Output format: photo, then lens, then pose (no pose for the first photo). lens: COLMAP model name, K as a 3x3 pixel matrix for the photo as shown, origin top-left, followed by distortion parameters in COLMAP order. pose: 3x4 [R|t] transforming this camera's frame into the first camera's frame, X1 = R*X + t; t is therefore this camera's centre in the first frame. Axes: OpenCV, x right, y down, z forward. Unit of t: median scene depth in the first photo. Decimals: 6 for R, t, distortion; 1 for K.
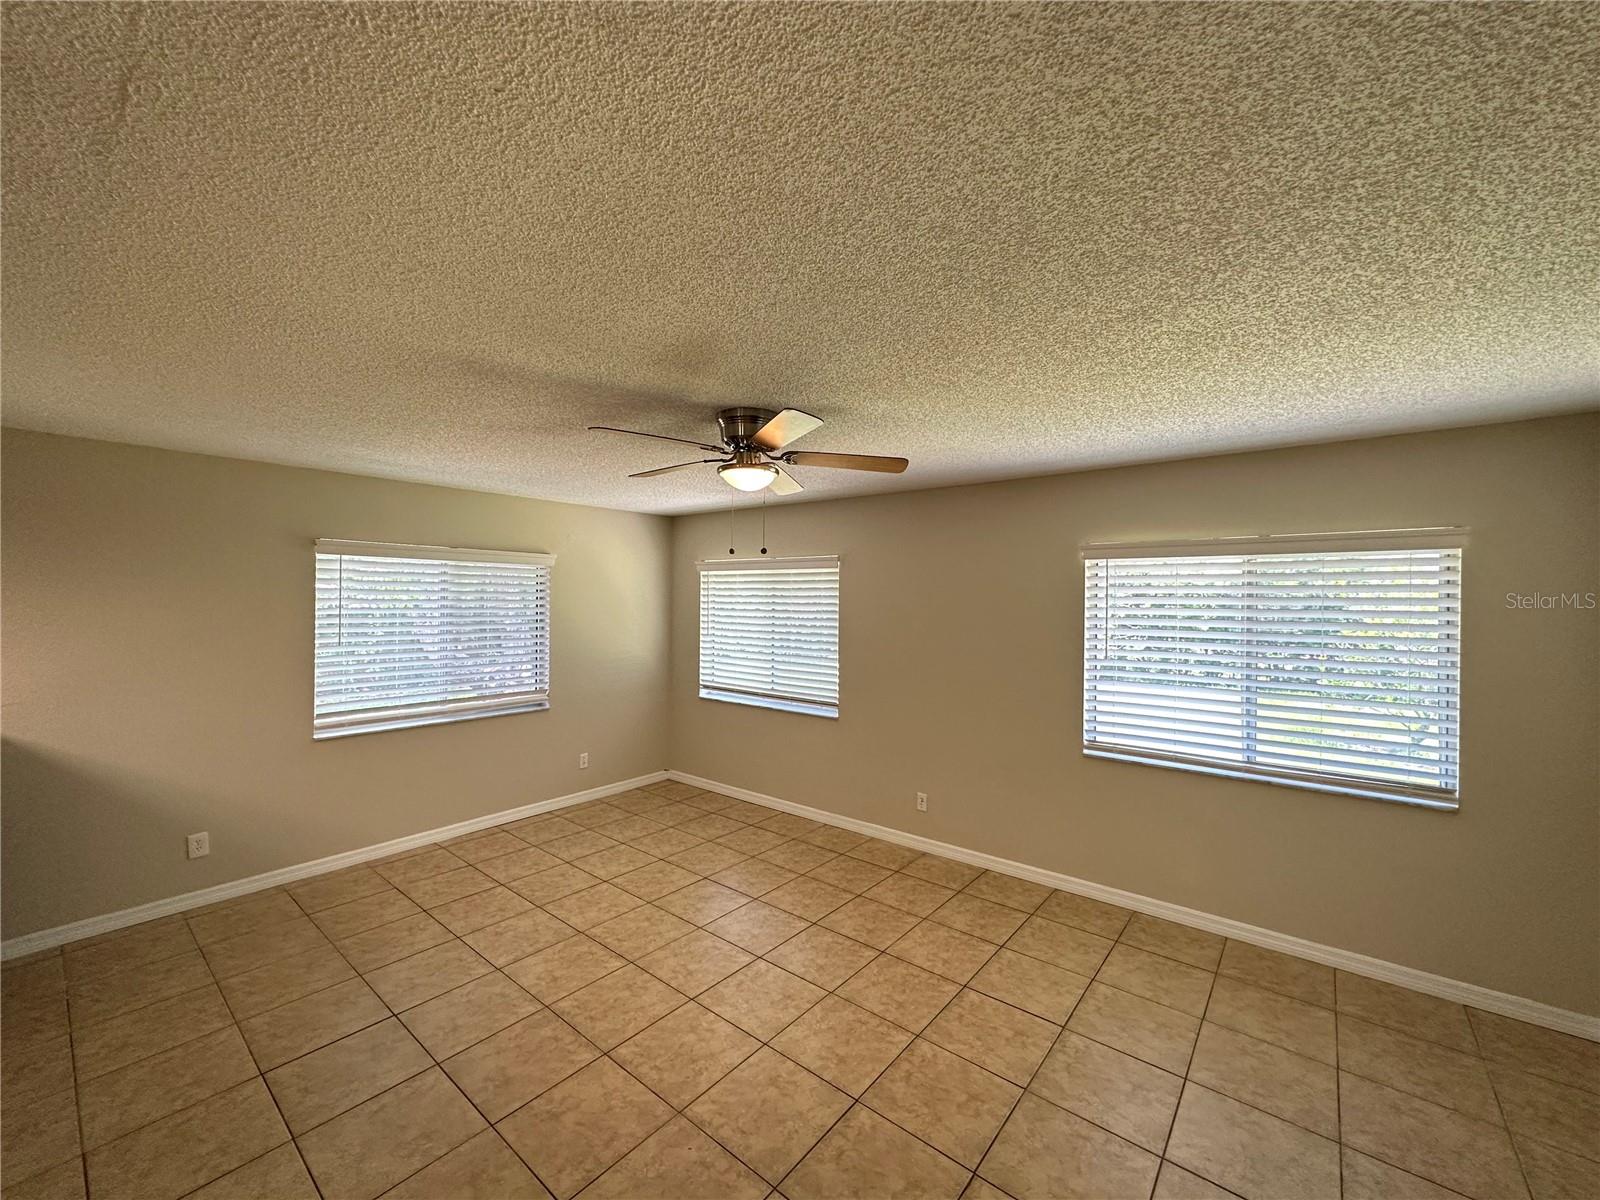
lens RADIAL K [[637.1, 0, 800.5], [0, 637.1, 599.7], [0, 0, 1]] dist [-0.000077, 0.000388]
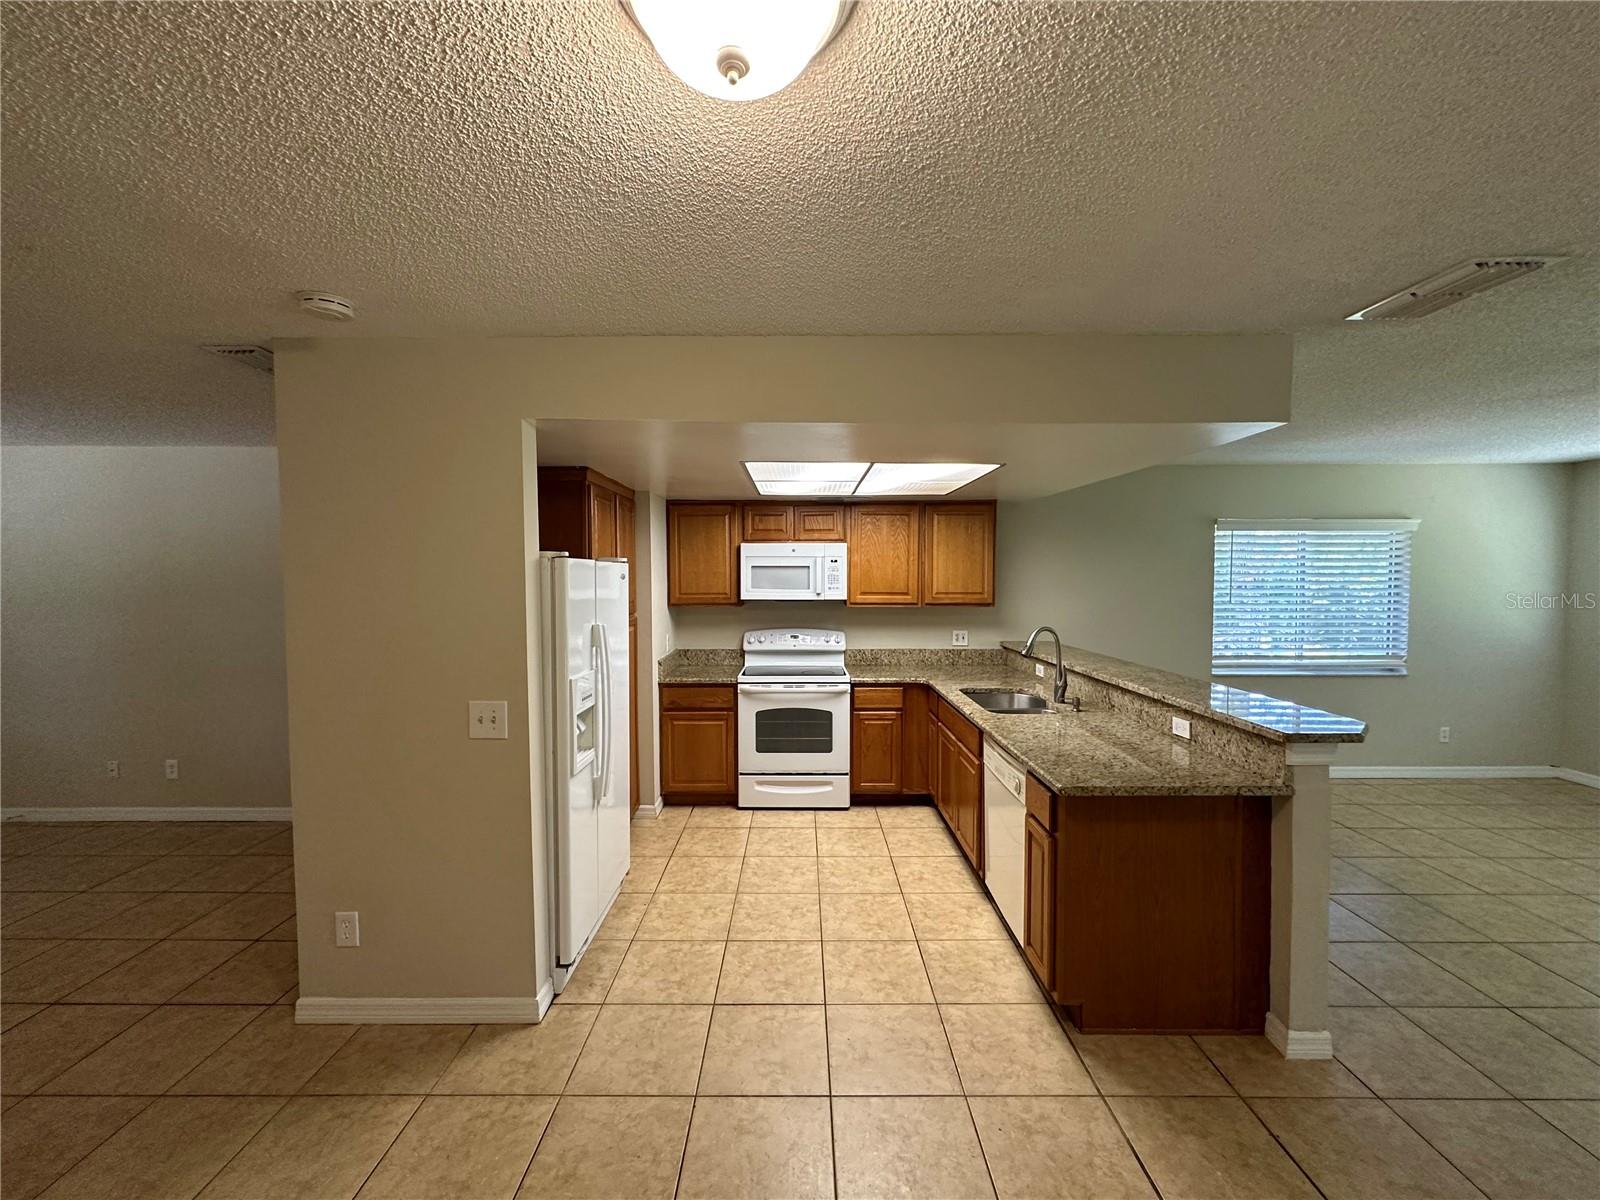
lens RADIAL K [[637.1, 0, 797.7], [0, 637.1, 599.1], [0, 0, 1]] dist [-0.000077, 0.000388]
pose [[0.628518, 0.018961, -0.777564, -0.226660], [0.007978, 0.999493, 0.030821, 0.014837], [0.777754, -0.025576, 0.628048, -0.366595]]
